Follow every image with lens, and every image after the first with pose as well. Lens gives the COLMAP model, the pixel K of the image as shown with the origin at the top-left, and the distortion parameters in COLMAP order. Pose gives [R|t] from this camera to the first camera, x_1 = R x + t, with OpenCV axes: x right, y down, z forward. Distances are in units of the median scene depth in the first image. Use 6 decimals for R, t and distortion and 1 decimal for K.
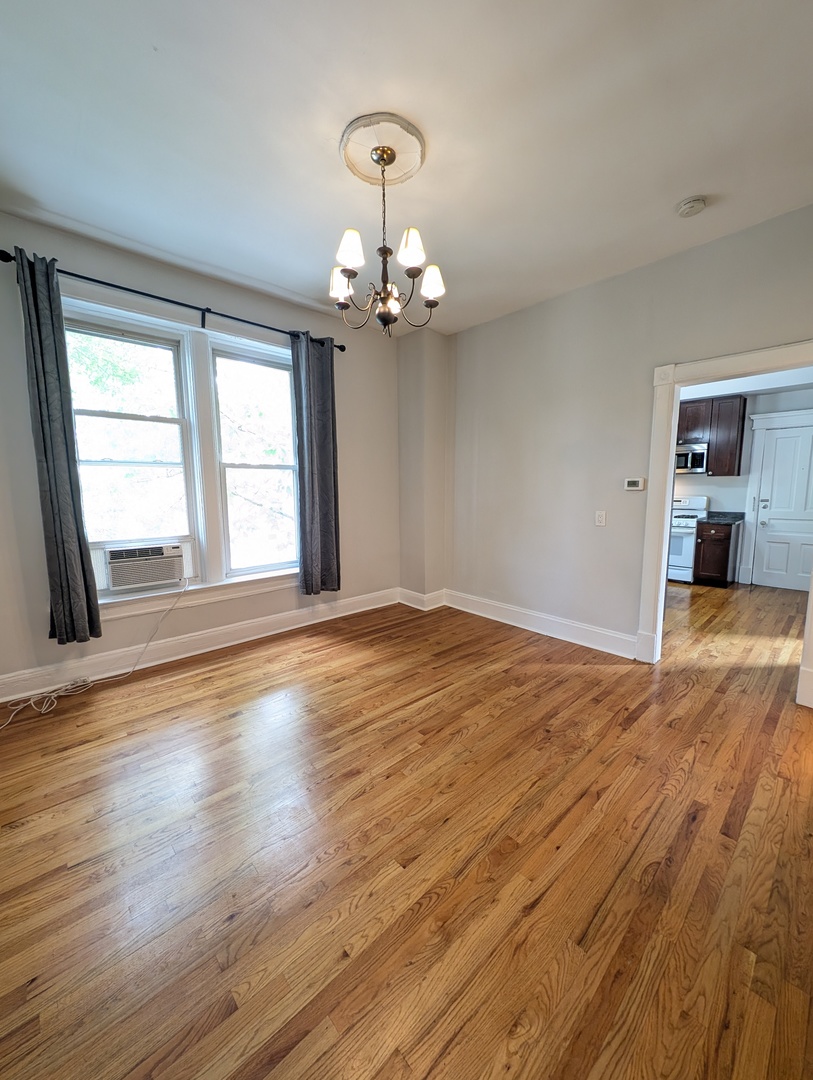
lens RADIAL K [[407.4, 0, 411.6], [0, 407.4, 540.3], [0, 0, 1]] dist [0.003870, -0.001494]
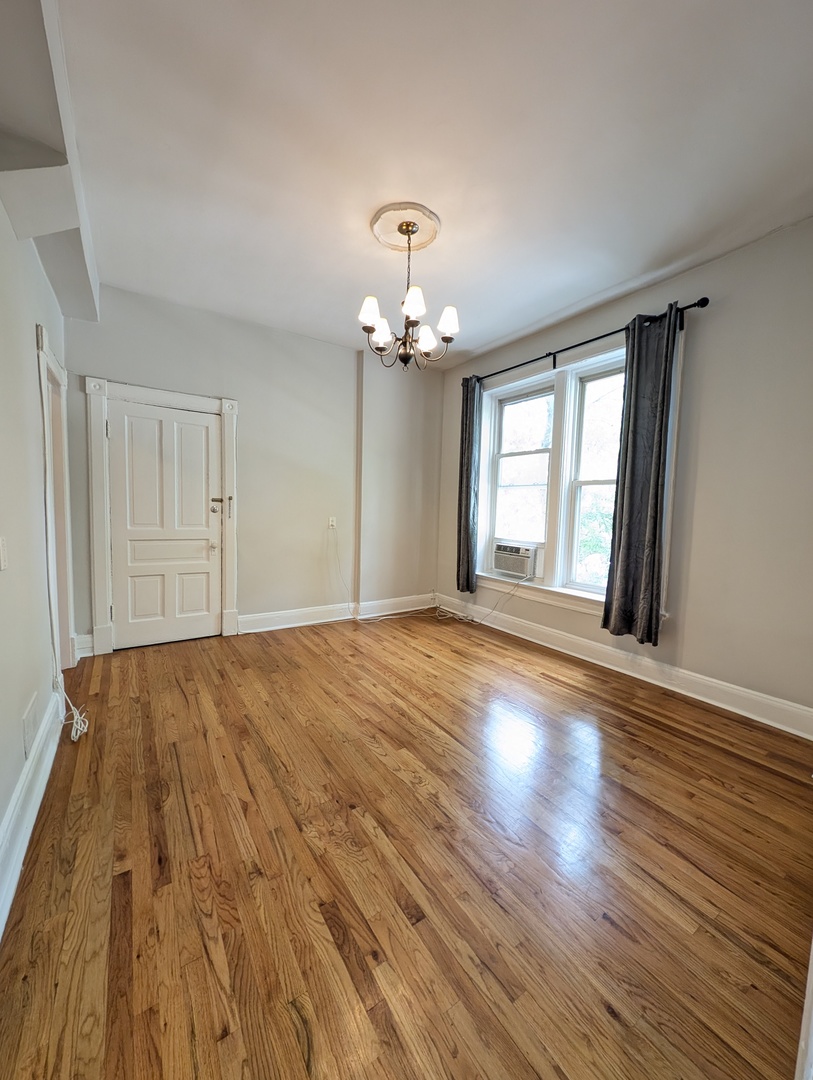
lens RADIAL K [[407.4, 0, 399.4], [0, 407.4, 541.8], [0, 0, 1]] dist [0.003870, -0.001494]
pose [[-0.163043, 0.089762, -0.982527, 0.636685], [-0.151141, 0.981826, 0.114779, -0.080339], [0.974974, 0.167214, -0.146513, 0.683864]]
